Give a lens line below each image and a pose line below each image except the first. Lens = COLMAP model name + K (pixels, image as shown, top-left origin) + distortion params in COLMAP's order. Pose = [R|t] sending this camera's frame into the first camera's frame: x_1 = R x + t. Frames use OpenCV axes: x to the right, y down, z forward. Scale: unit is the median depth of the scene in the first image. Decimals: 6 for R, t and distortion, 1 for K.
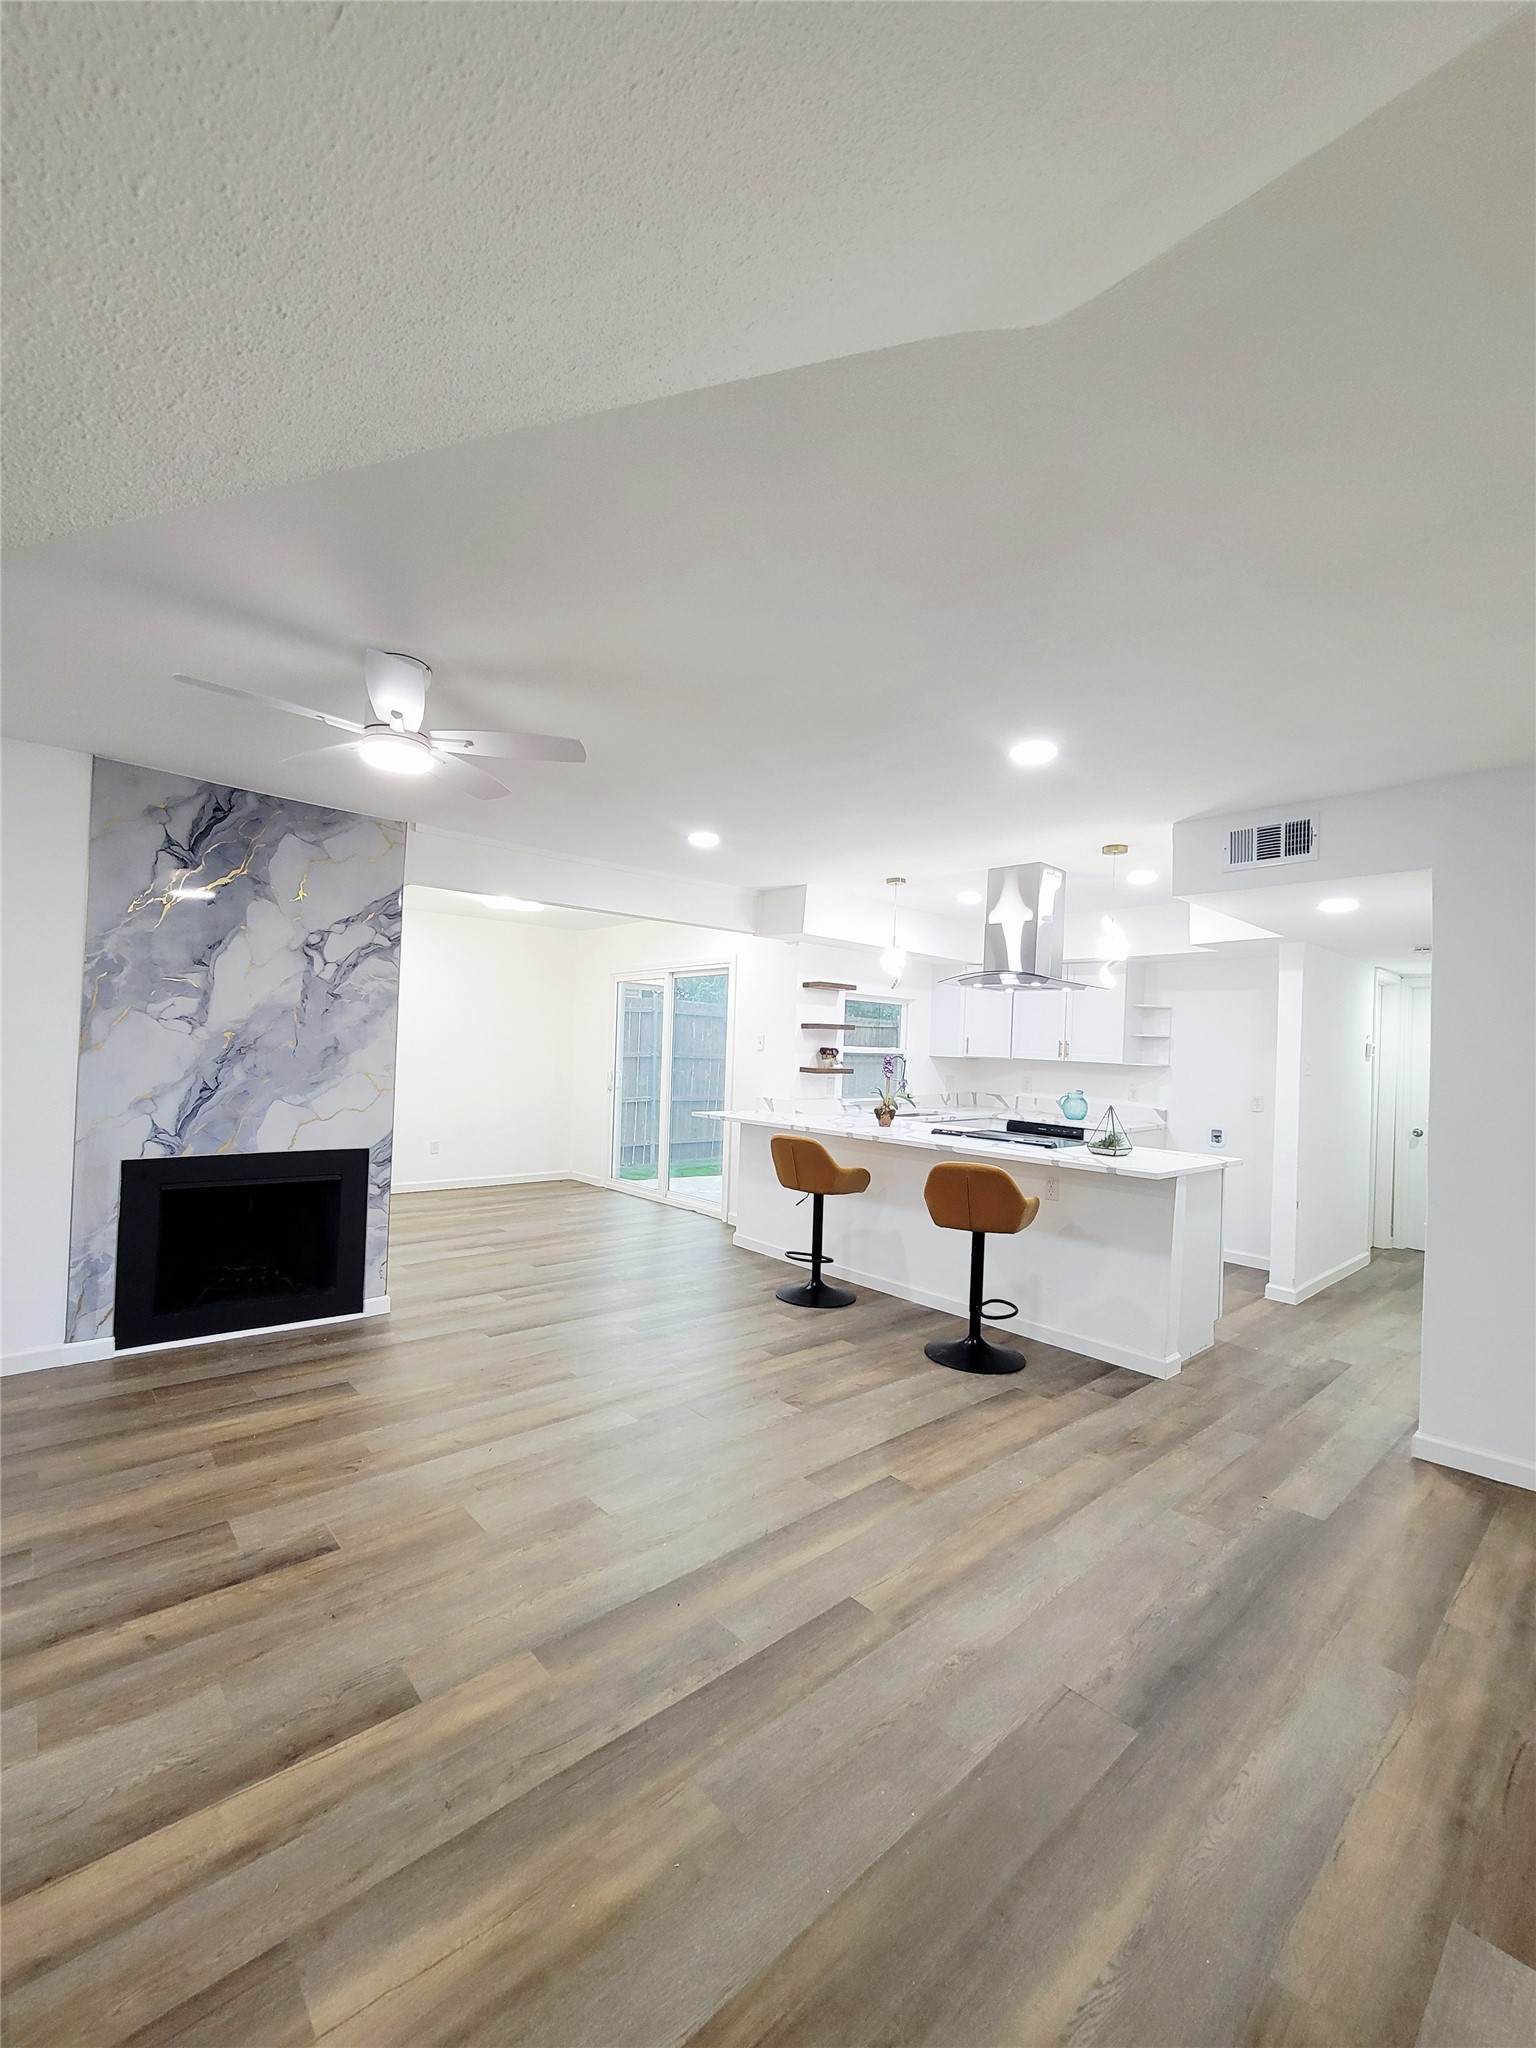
lens RADIAL K [[834.8, 0, 762.7], [0, 834.8, 1028.0], [0, 0, 1]] dist [-0.001646, -0.000411]
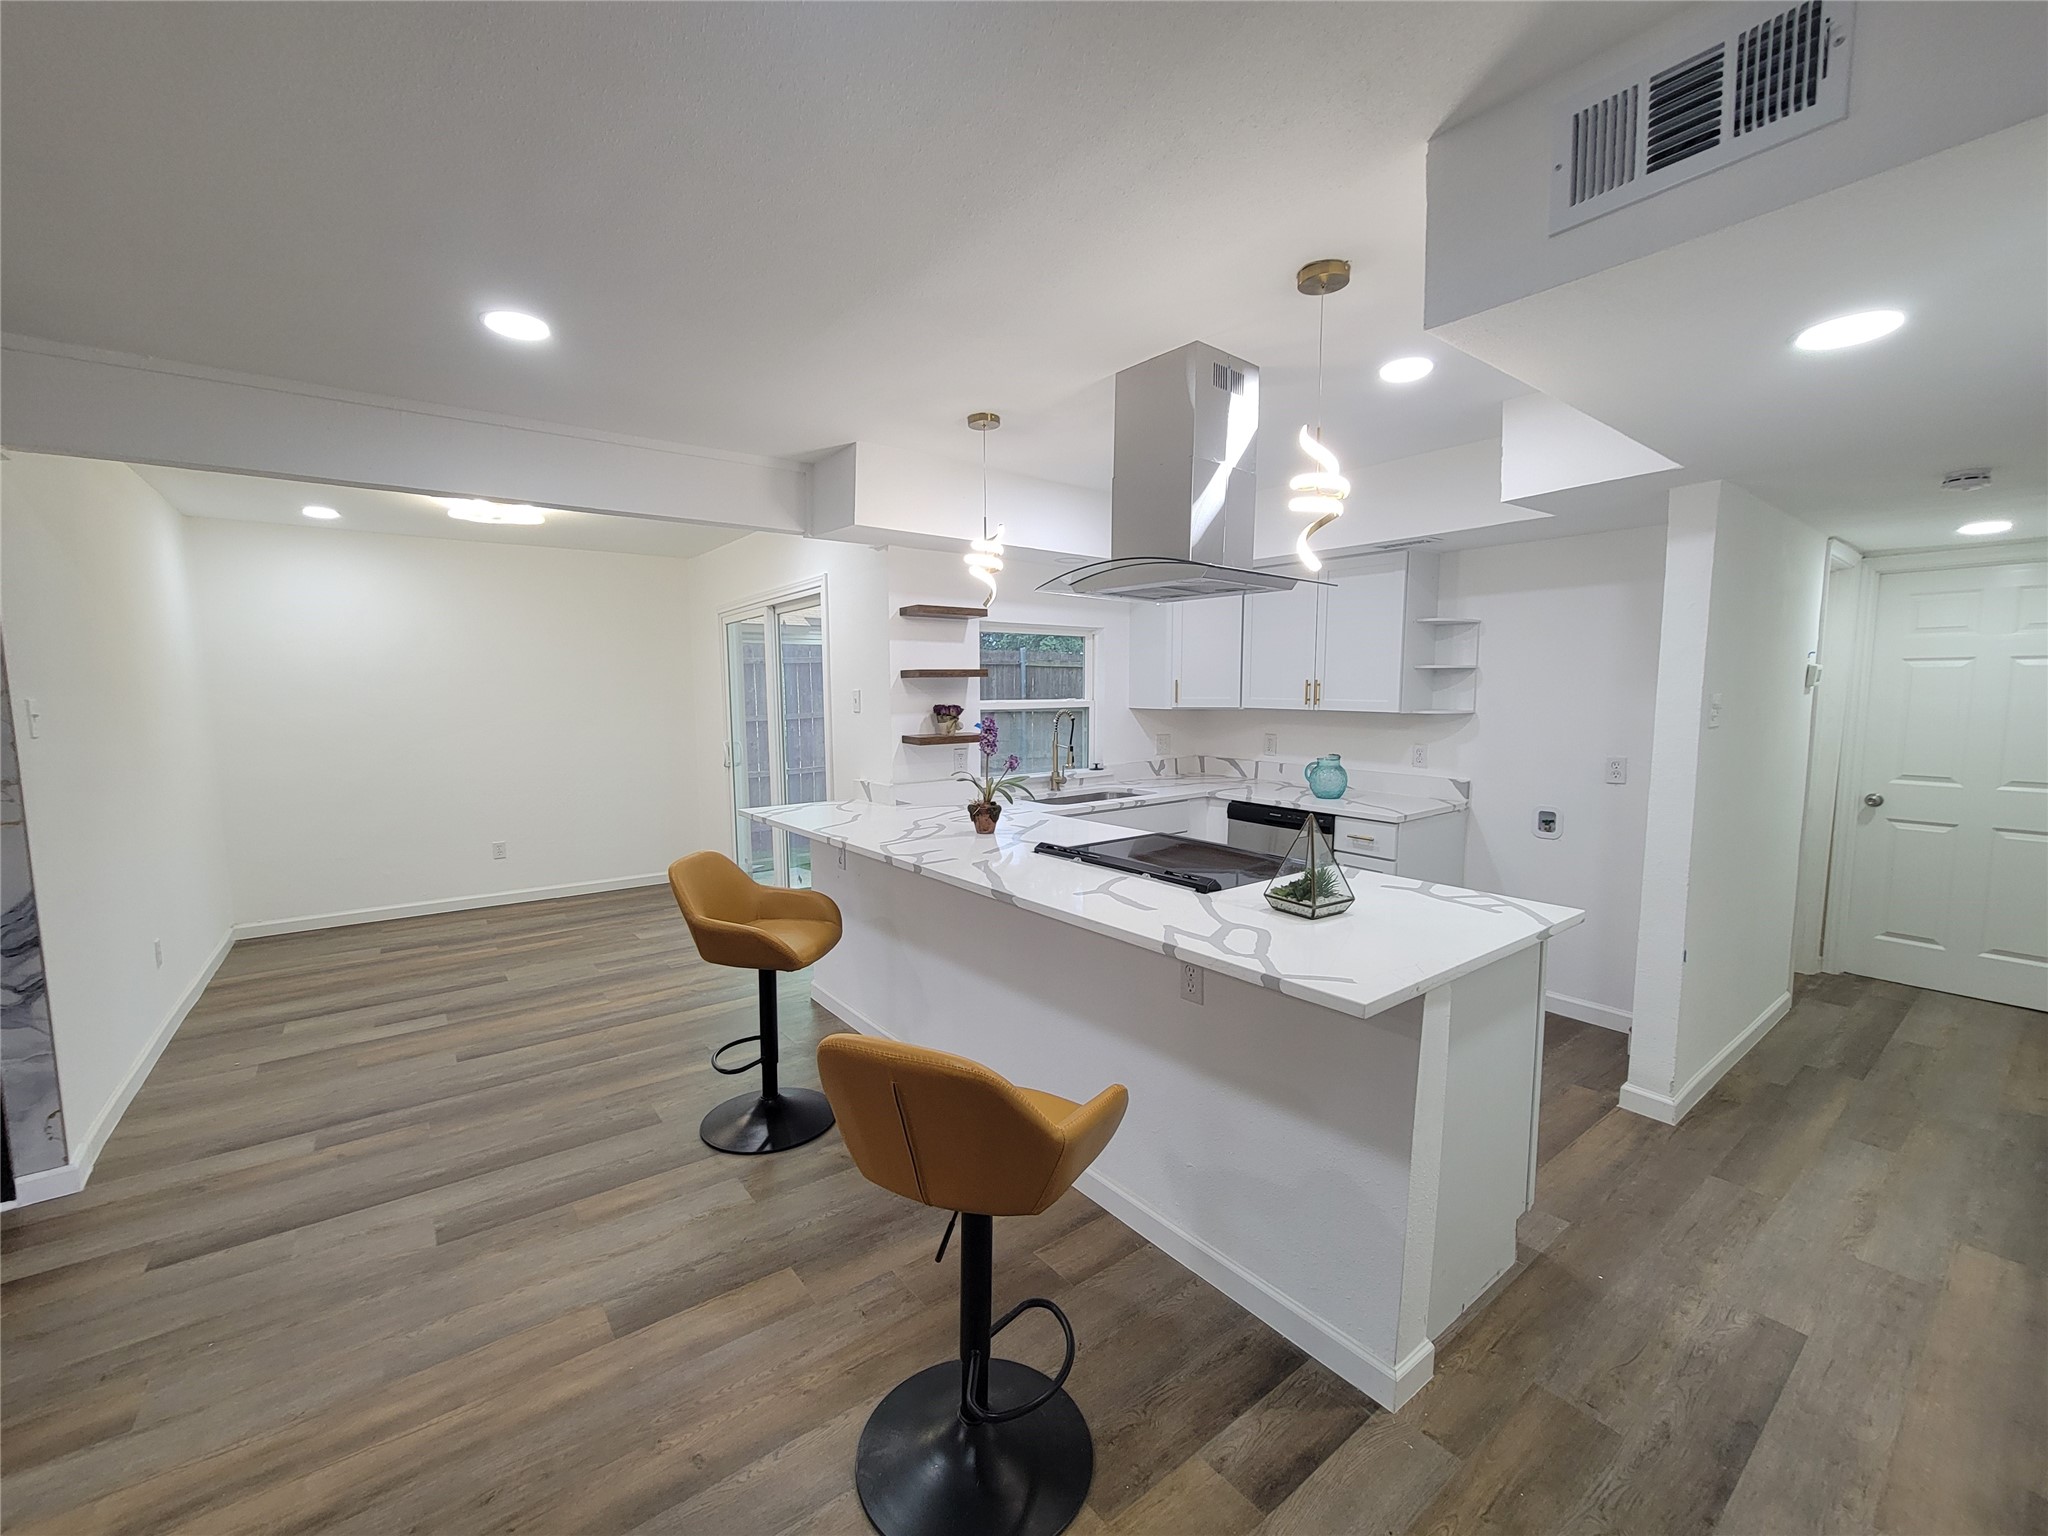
lens RADIAL K [[834.8, 0, 1032.5], [0, 834.8, 766.5], [0, 0, 1]] dist [-0.001646, -0.000411]
pose [[0.996713, -0.033623, -0.073712, 0.256769], [0.041631, 0.993064, 0.109955, 0.002212], [0.069503, -0.112662, 0.991200, 0.442735]]
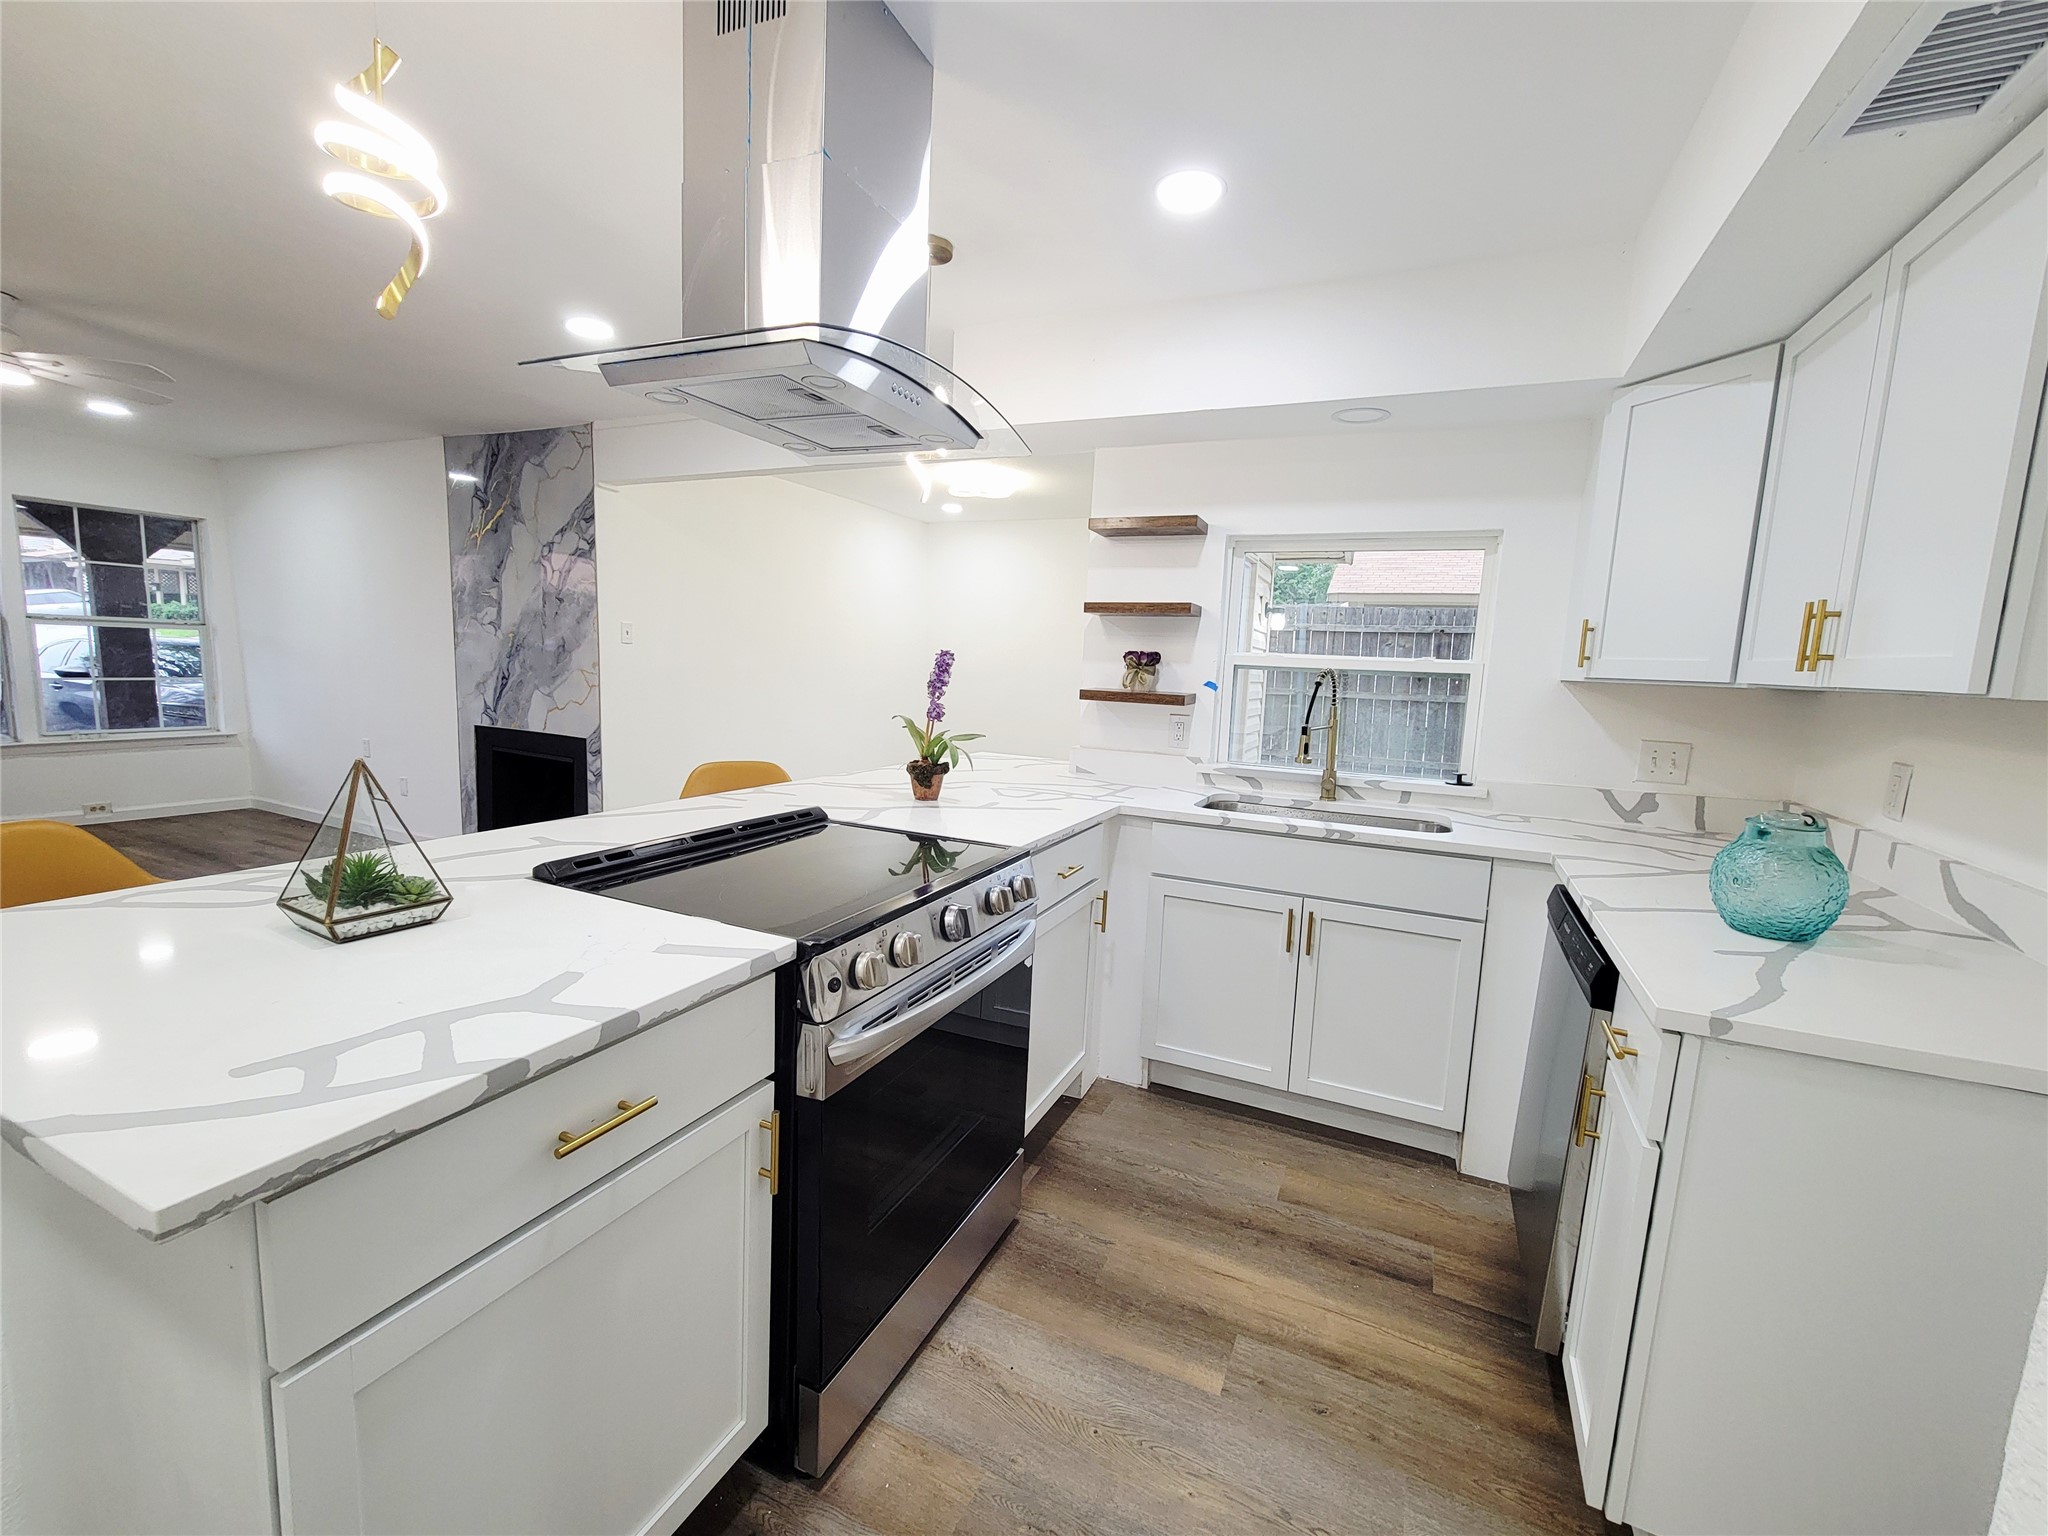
lens RADIAL K [[834.8, 0, 1030.2], [0, 834.8, 772.0], [0, 0, 1]] dist [-0.001646, -0.000411]
pose [[0.391401, 0.102635, -0.914479, 0.681755], [-0.010759, 0.994203, 0.106978, 0.056068], [0.920157, -0.032033, 0.390236, 0.977626]]
